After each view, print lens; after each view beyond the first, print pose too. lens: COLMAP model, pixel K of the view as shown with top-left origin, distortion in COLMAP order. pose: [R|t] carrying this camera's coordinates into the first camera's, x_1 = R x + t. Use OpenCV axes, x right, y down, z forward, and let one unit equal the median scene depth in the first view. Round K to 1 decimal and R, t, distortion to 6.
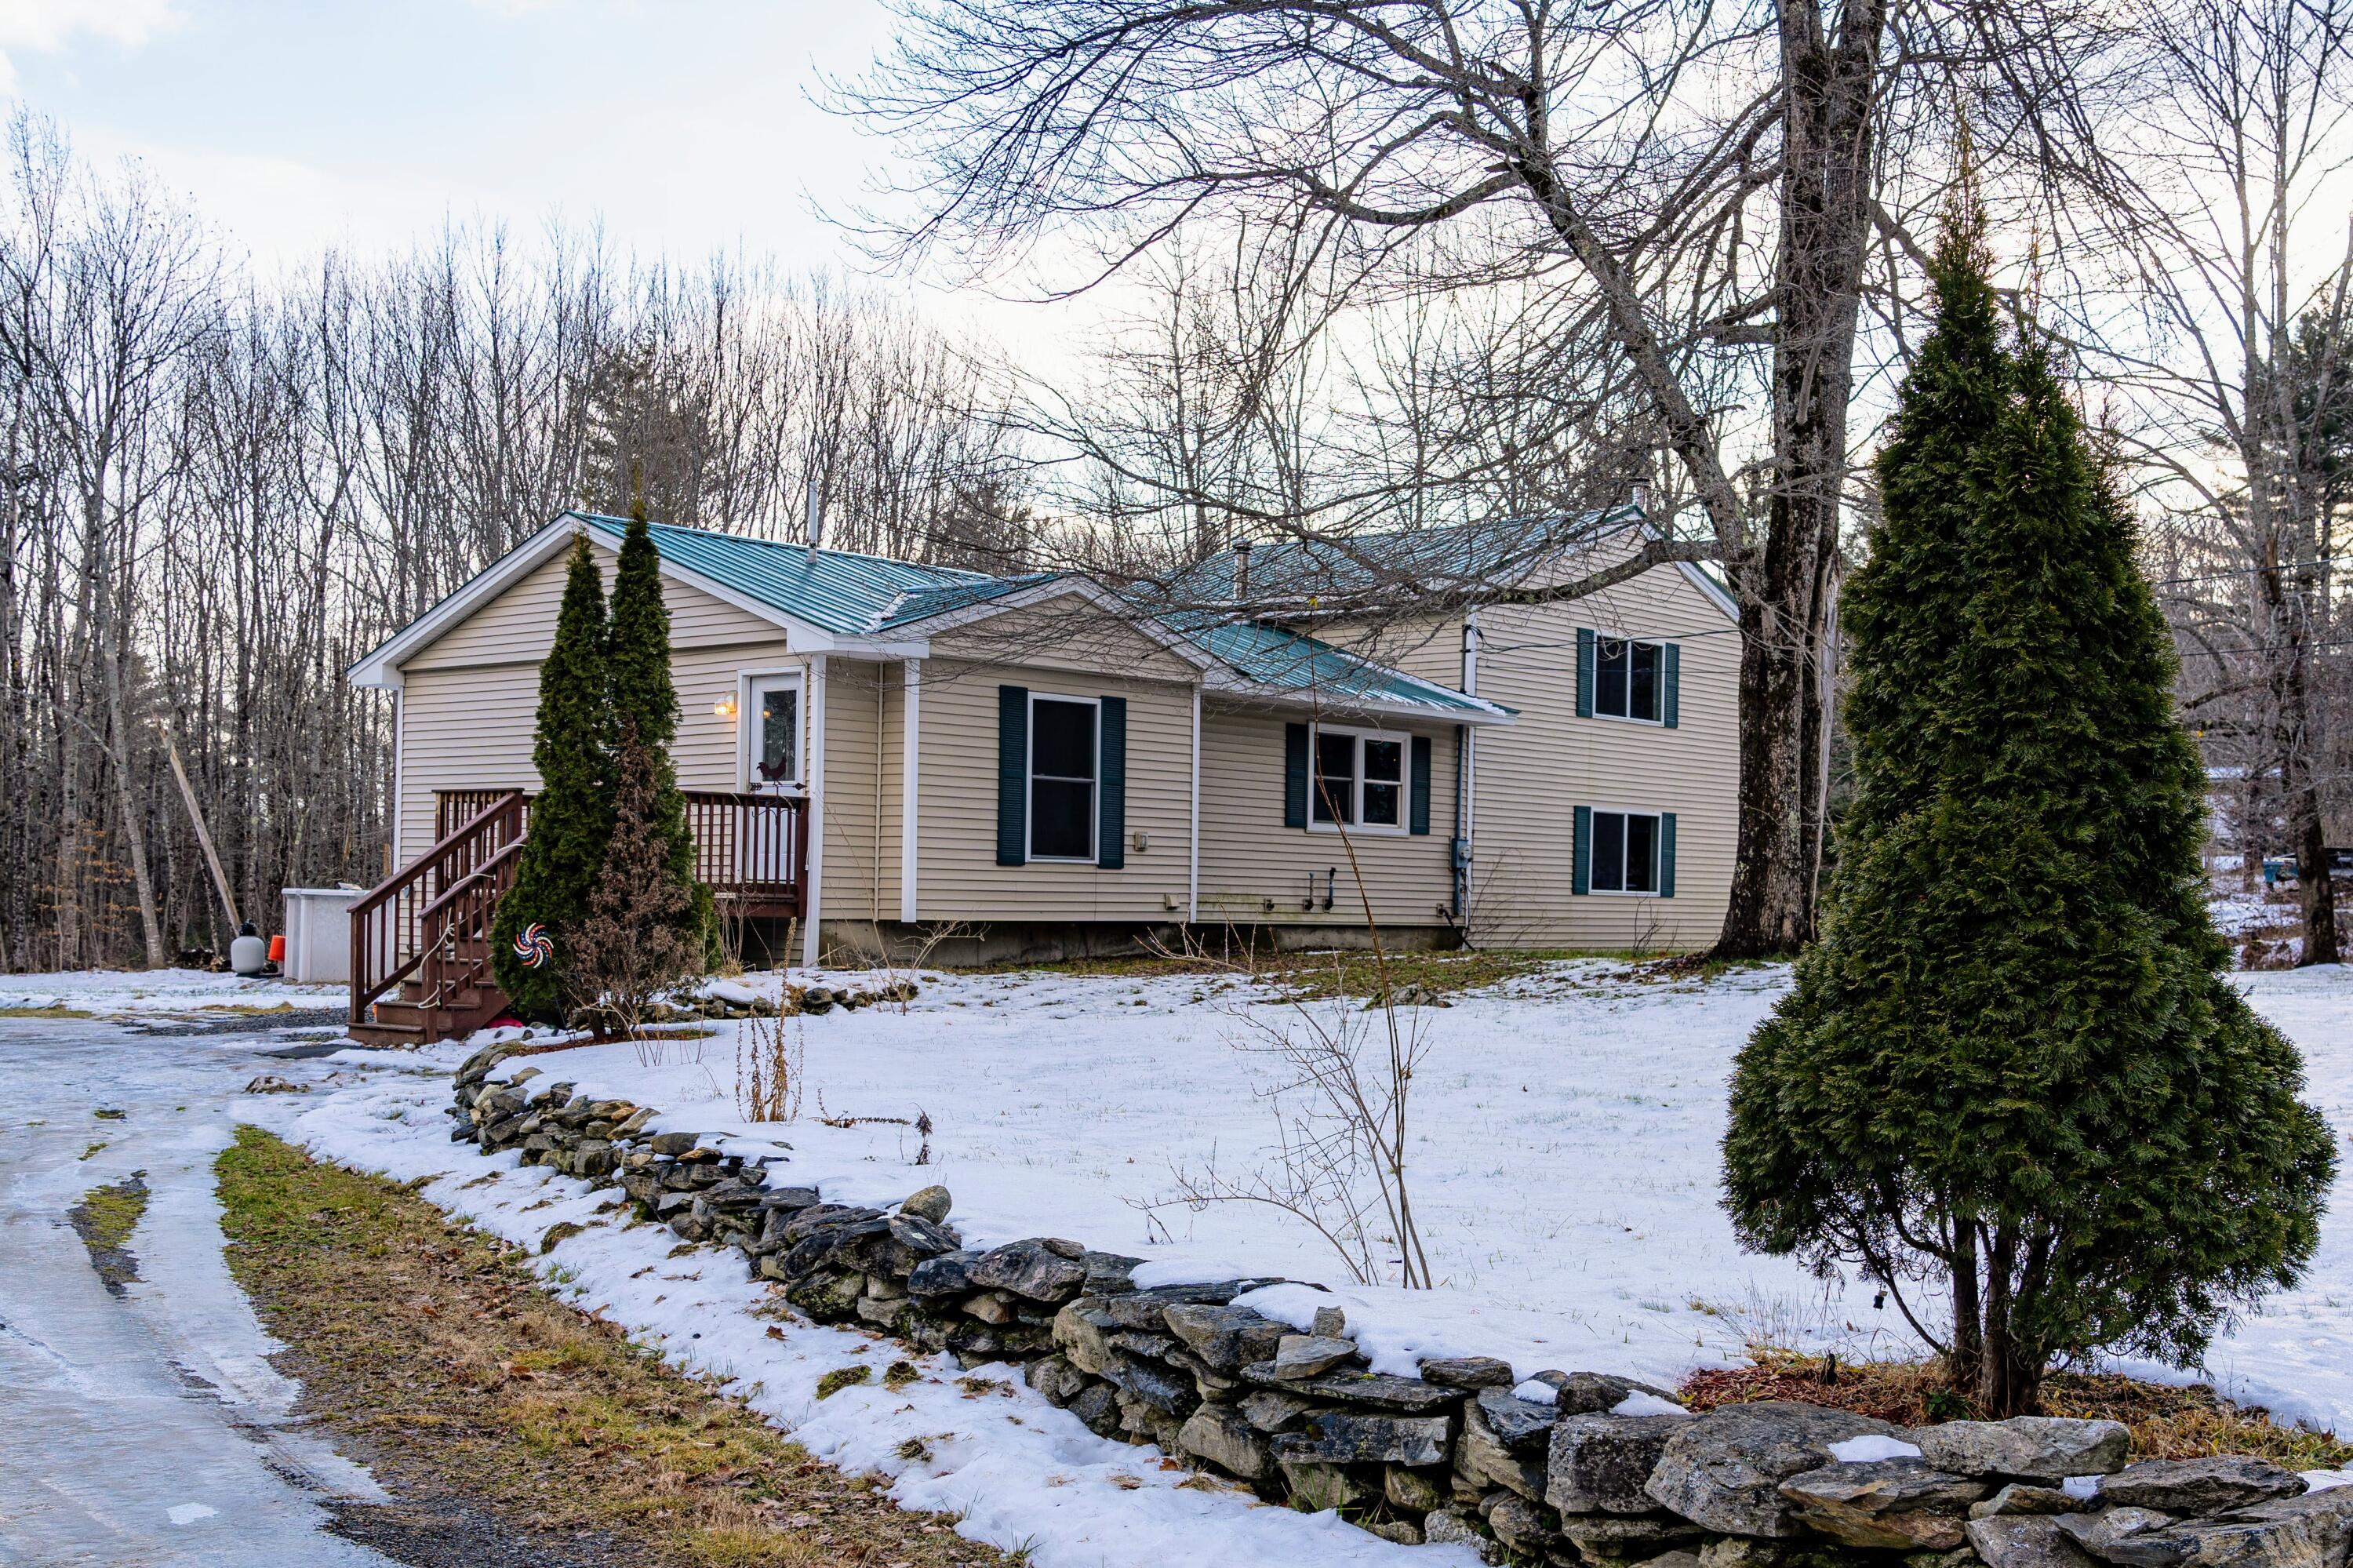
lens RADIAL K [[2096.5, 0, 1176.5], [0, 2096.5, 784.0], [0, 0, 1]] dist [0.005043, 0.009002]
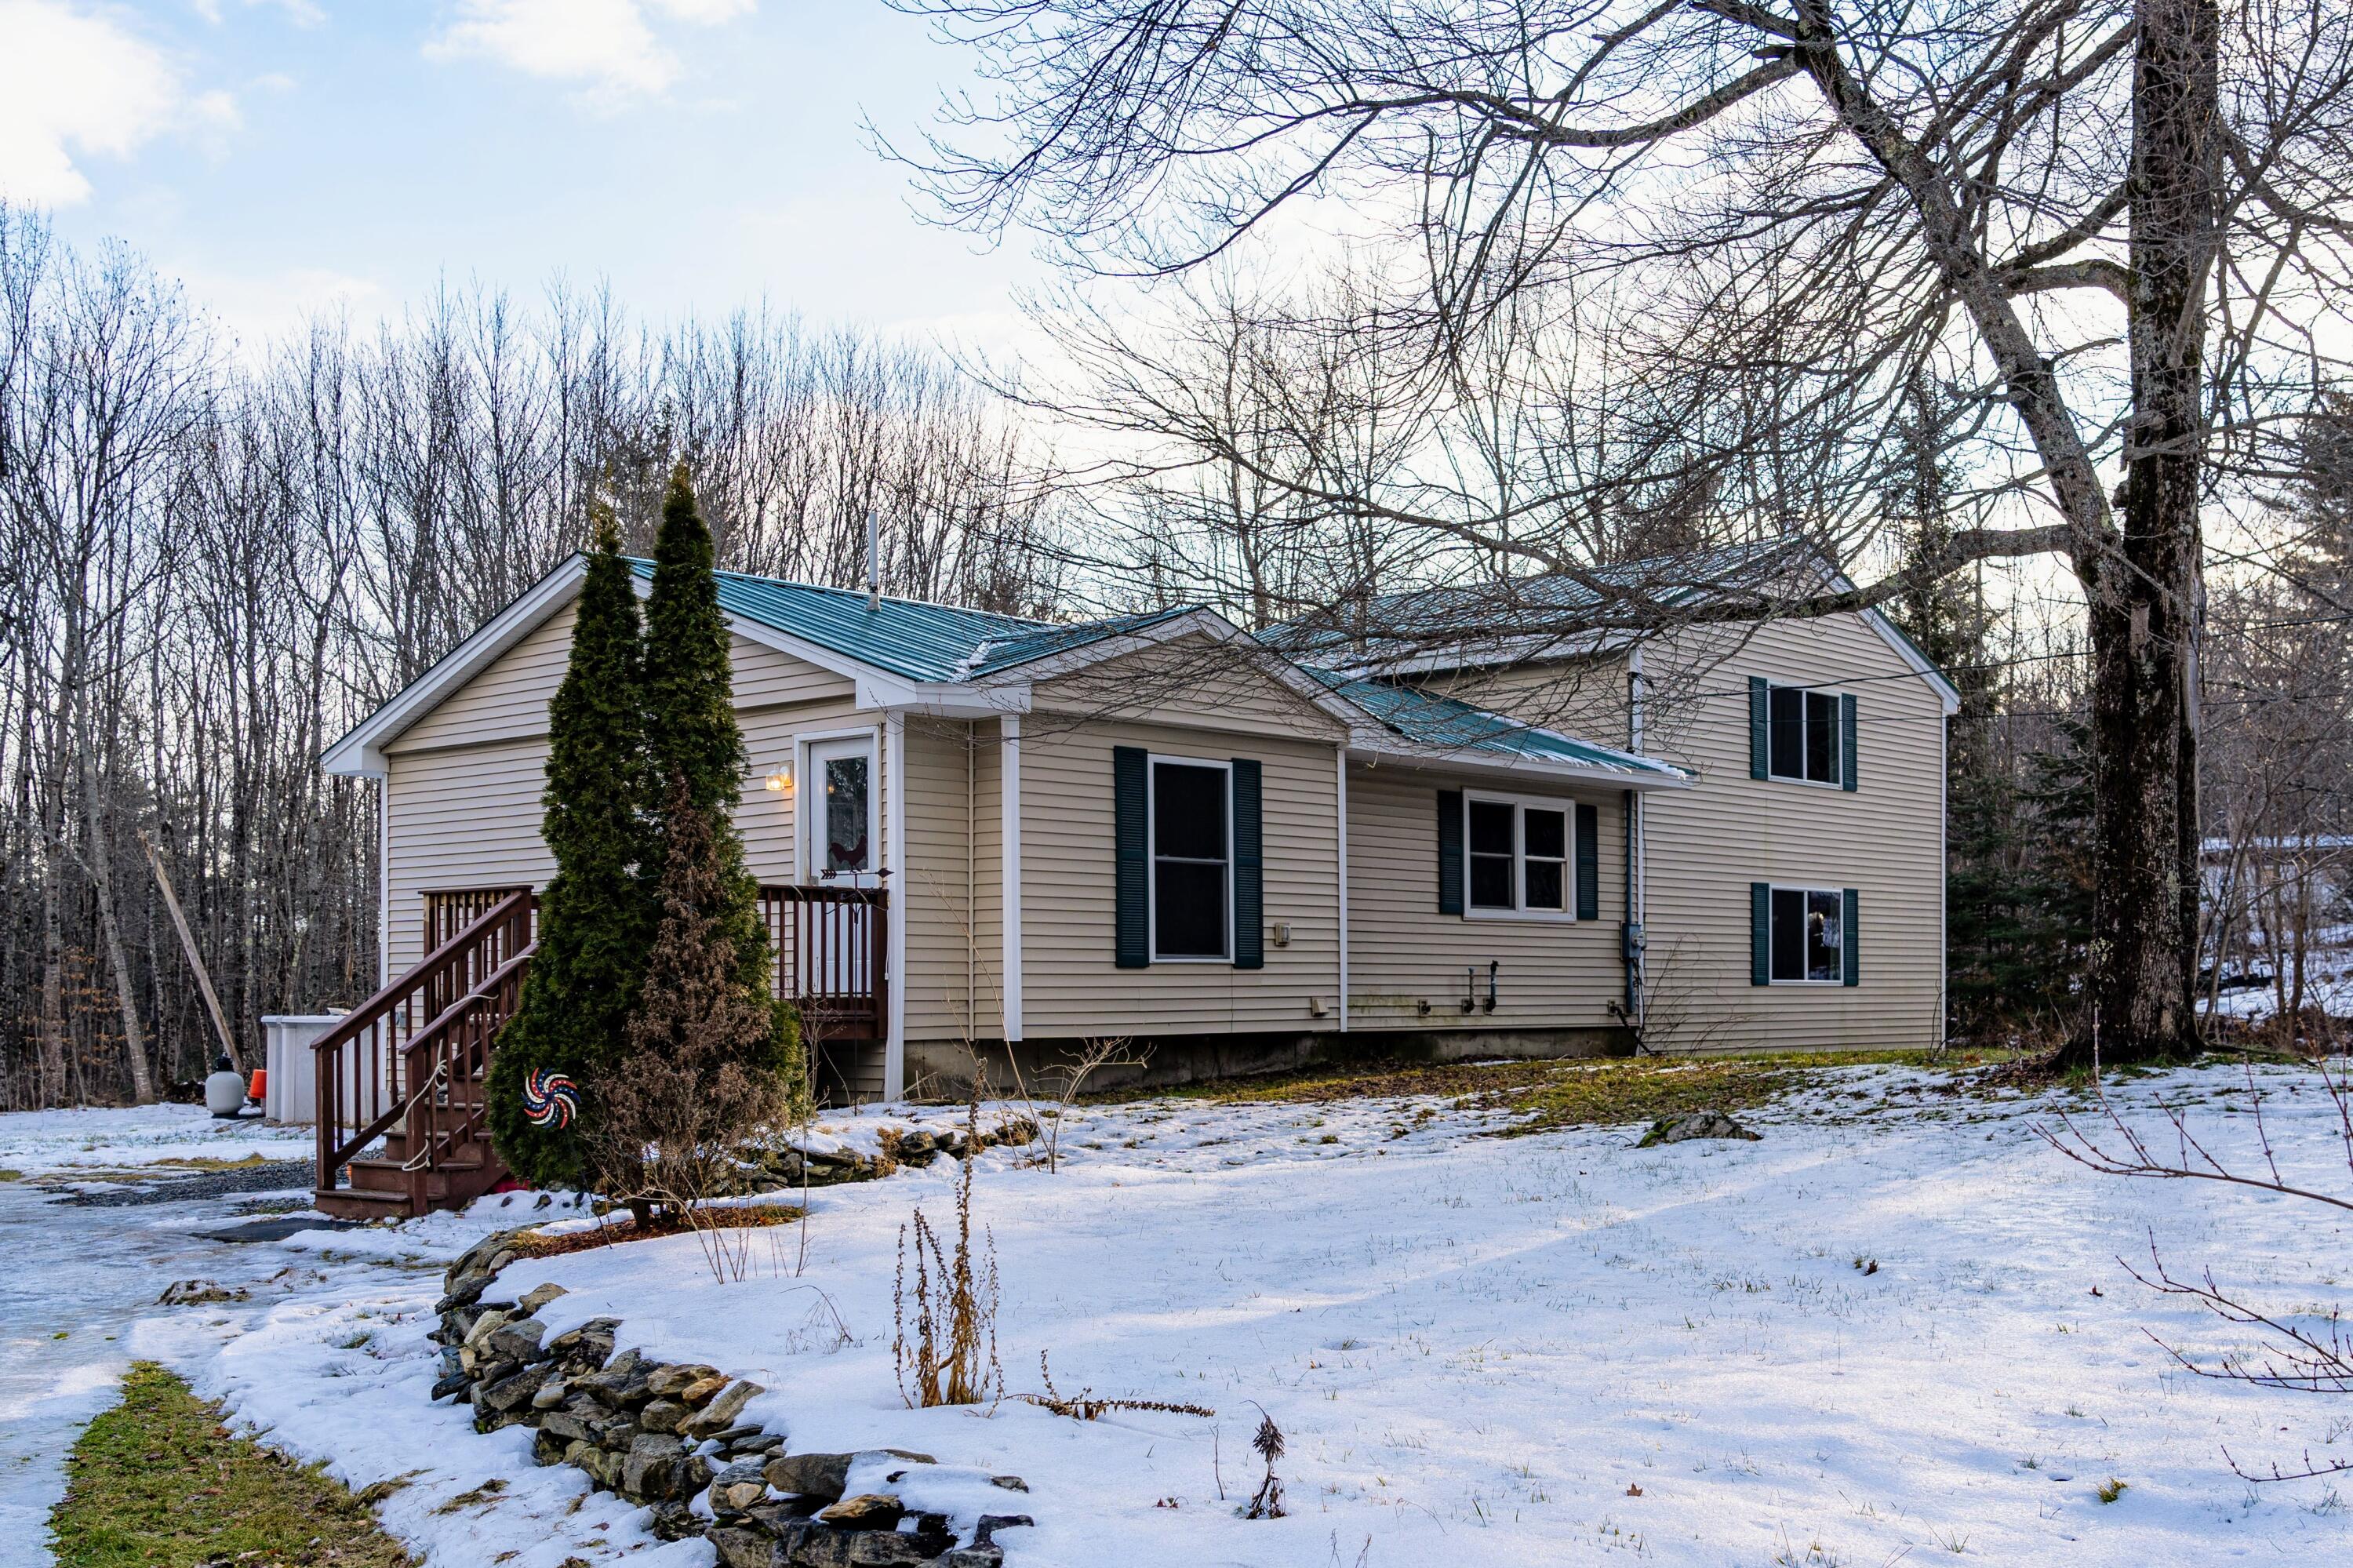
lens RADIAL K [[2089.9, 0, 1174.4], [0, 2089.9, 856.7], [0, 0, 1]] dist [-0.002803, -0.003325]
pose [[0.999660, -0.025567, -0.005125, -0.059481], [0.025494, 0.999580, -0.013771, 0.007690], [0.005475, 0.013636, 0.999892, 0.195574]]
